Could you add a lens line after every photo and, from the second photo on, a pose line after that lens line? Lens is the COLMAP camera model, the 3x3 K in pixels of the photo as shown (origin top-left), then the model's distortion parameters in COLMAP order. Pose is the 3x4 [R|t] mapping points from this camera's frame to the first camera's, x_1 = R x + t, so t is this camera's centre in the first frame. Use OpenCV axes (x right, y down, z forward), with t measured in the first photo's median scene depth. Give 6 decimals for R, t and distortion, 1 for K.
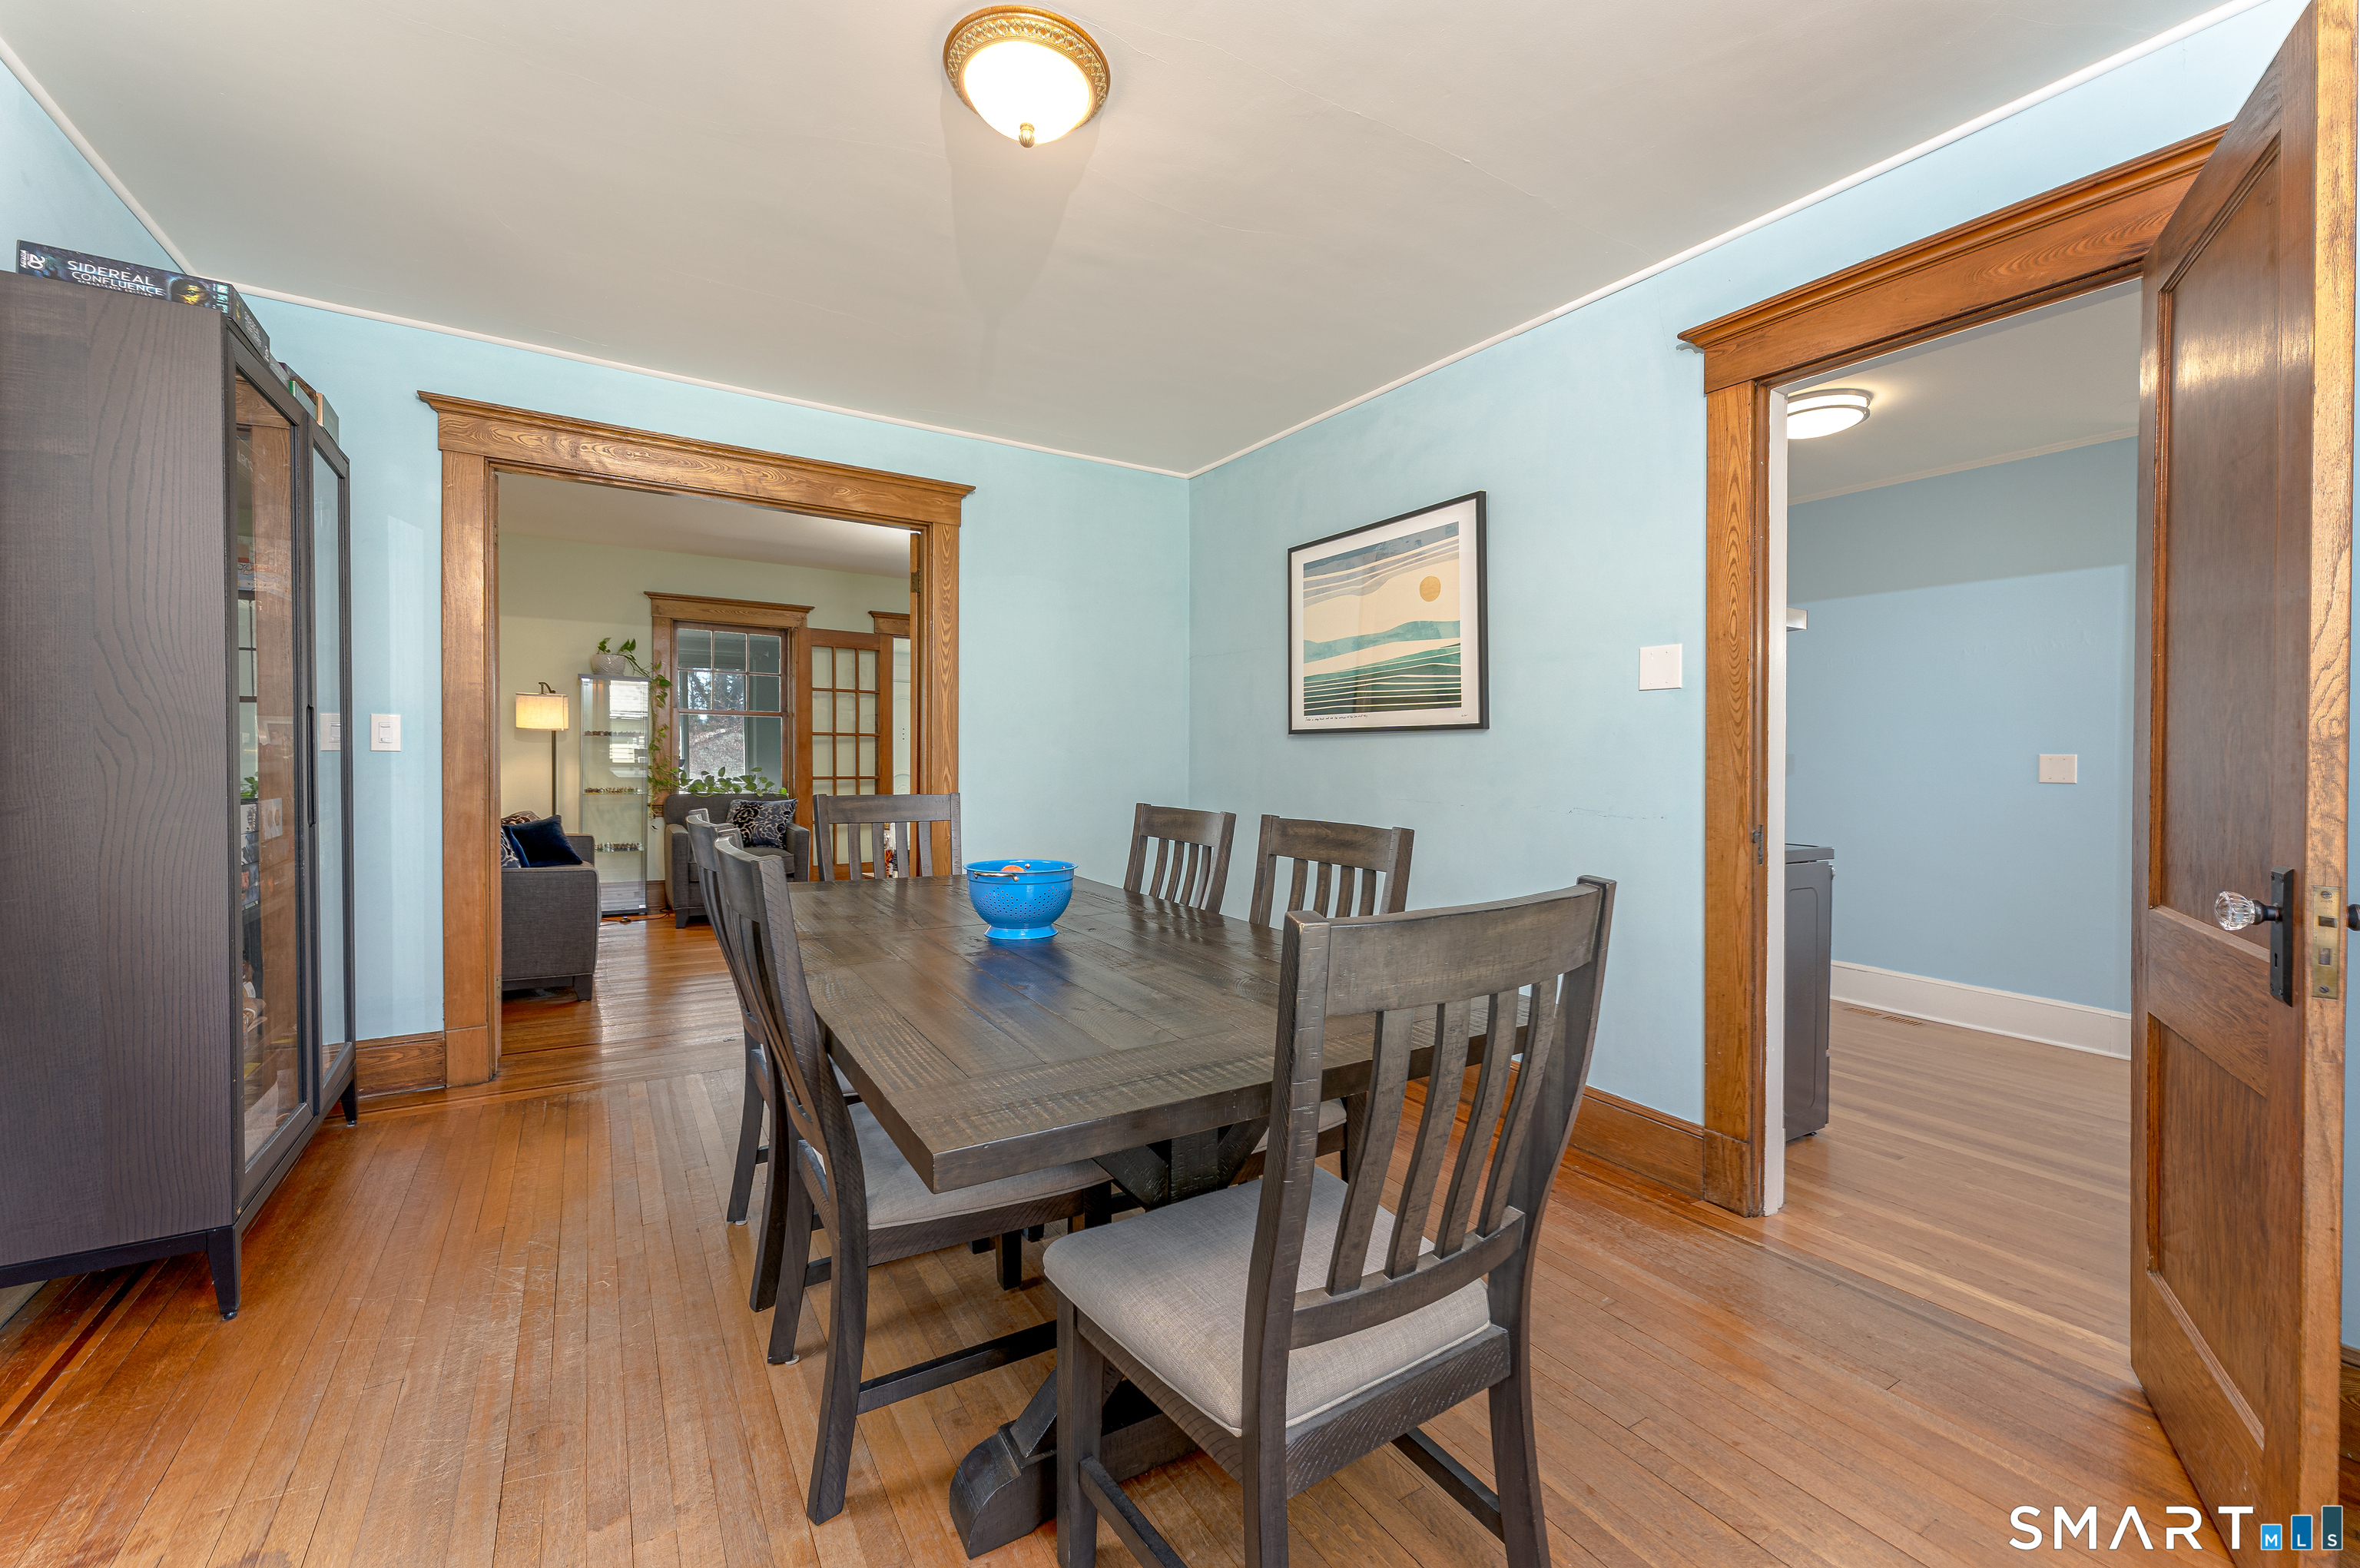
lens RADIAL K [[965.0, 0, 1181.4], [0, 965.0, 766.1], [0, 0, 1]] dist [-0.001593, -0.000313]
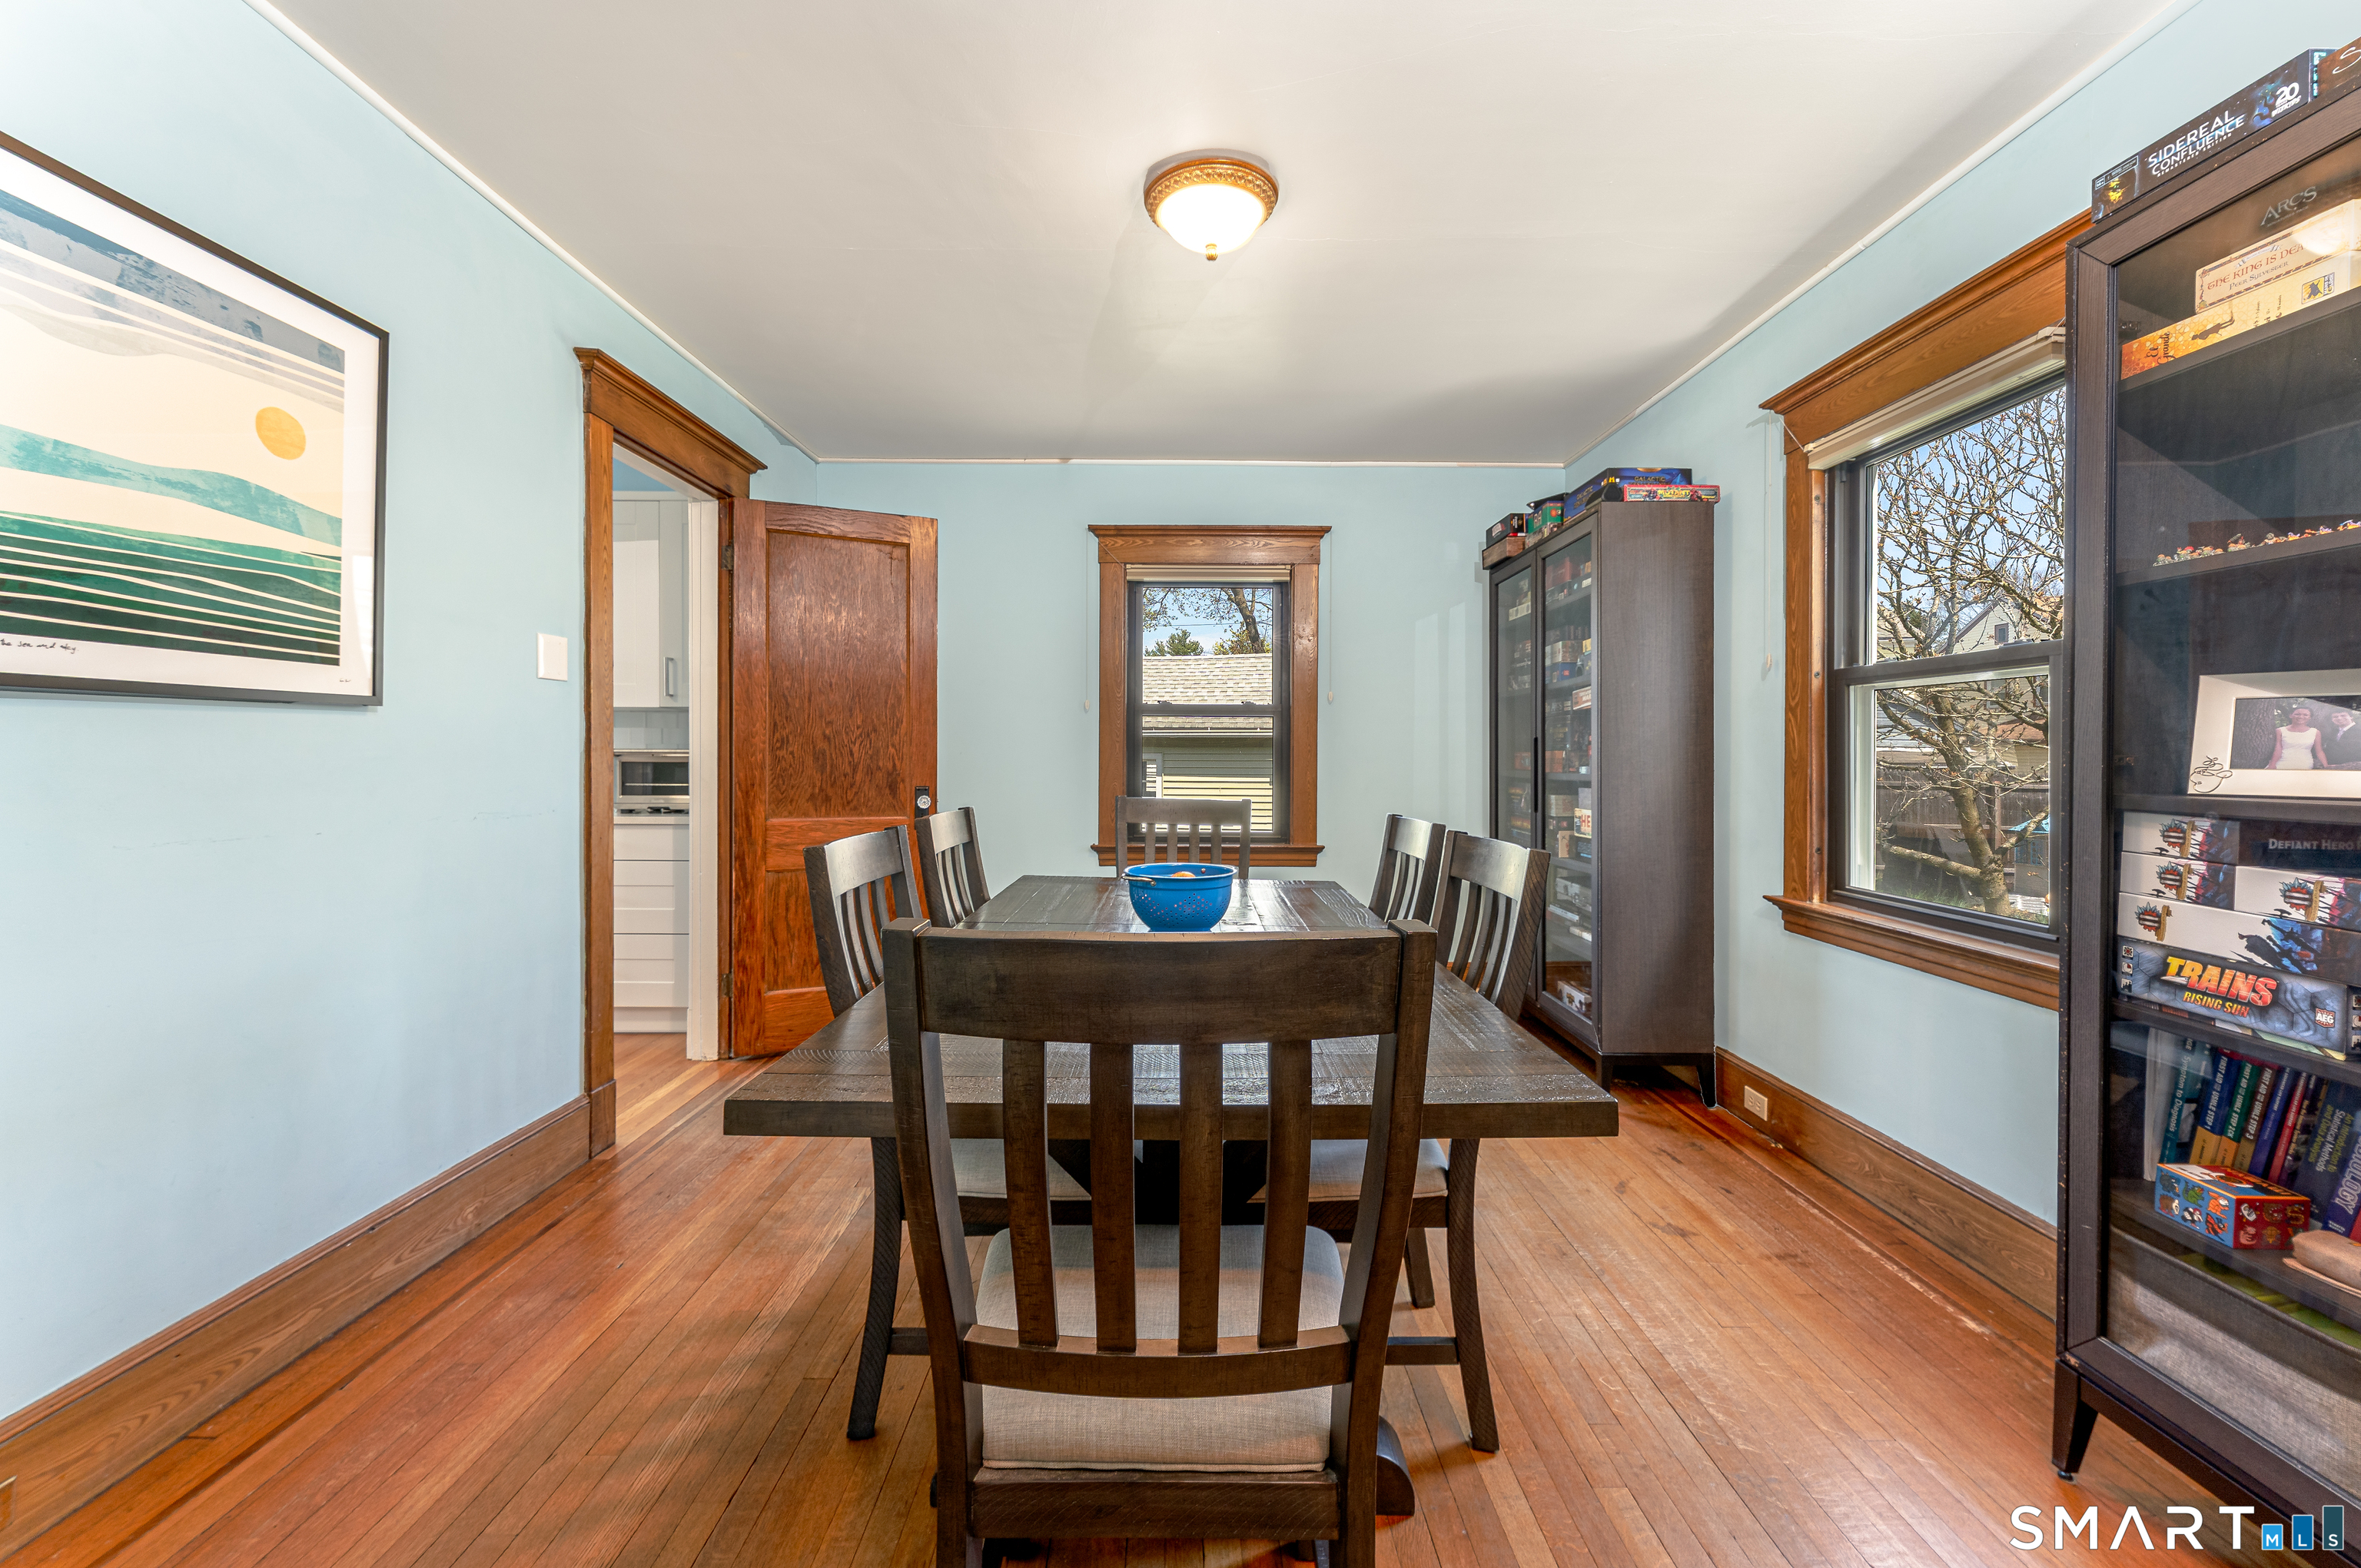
lens RADIAL K [[965.4, 0, 1181.9], [0, 965.4, 766.1], [0, 0, 1]] dist [-0.001593, -0.000313]
pose [[-0.851471, -0.017657, 0.524104, -0.460397], [-0.005955, 0.999694, 0.024005, -0.016509], [-0.524367, 0.017319, -0.851316, 1.229174]]
